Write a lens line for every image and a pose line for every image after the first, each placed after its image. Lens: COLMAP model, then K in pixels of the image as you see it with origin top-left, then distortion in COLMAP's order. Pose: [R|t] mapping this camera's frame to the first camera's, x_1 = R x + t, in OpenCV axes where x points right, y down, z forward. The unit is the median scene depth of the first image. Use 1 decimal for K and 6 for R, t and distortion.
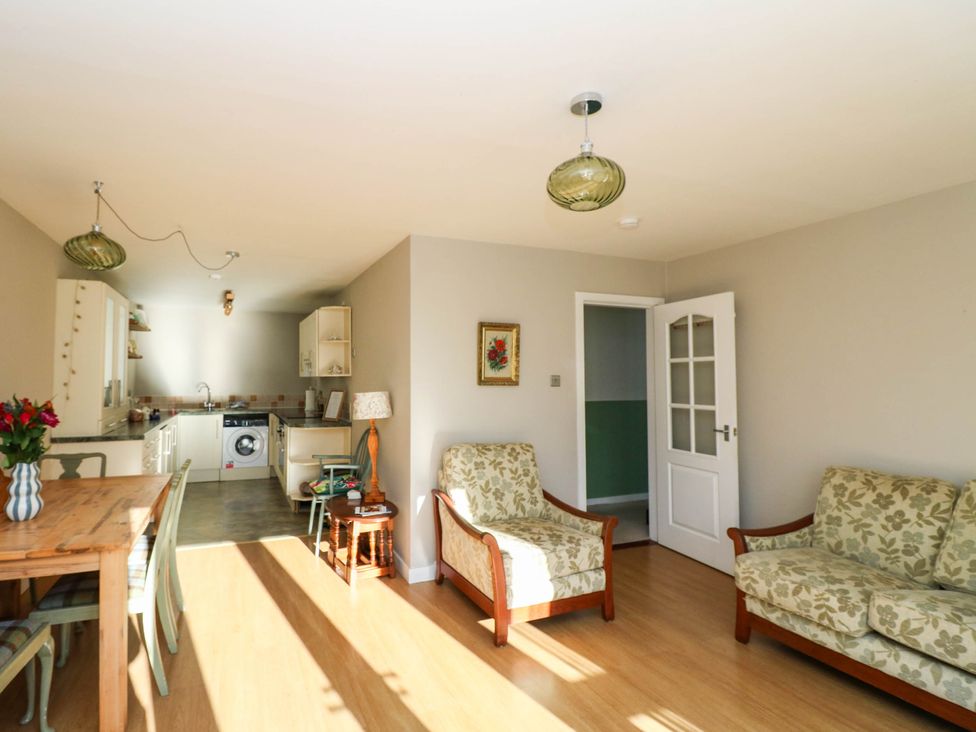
lens RADIAL K [[519.3, 0, 479.8], [0, 519.3, 362.7], [0, 0, 1]] dist [0.008420, -0.012452]
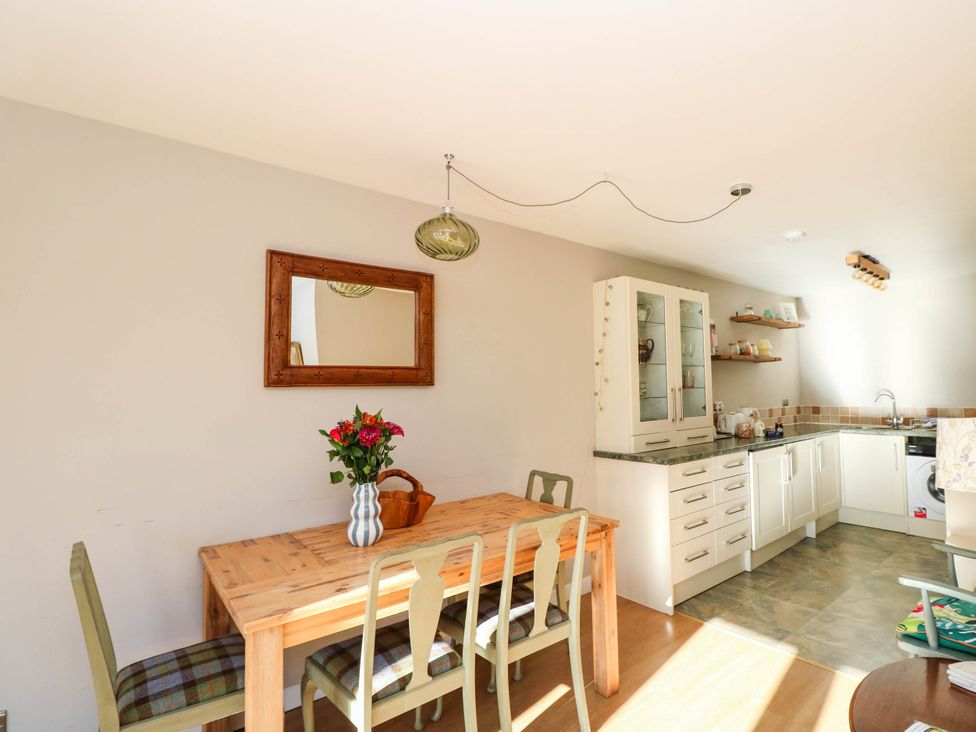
lens RADIAL K [[519.3, 0, 516.9], [0, 519.3, 359.6], [0, 0, 1]] dist [0.008420, -0.012452]
pose [[0.276397, -0.063606, -0.958936, 0.056978], [0.046026, 0.997539, -0.052900, 0.024984], [0.959941, -0.029514, 0.278644, 0.667157]]
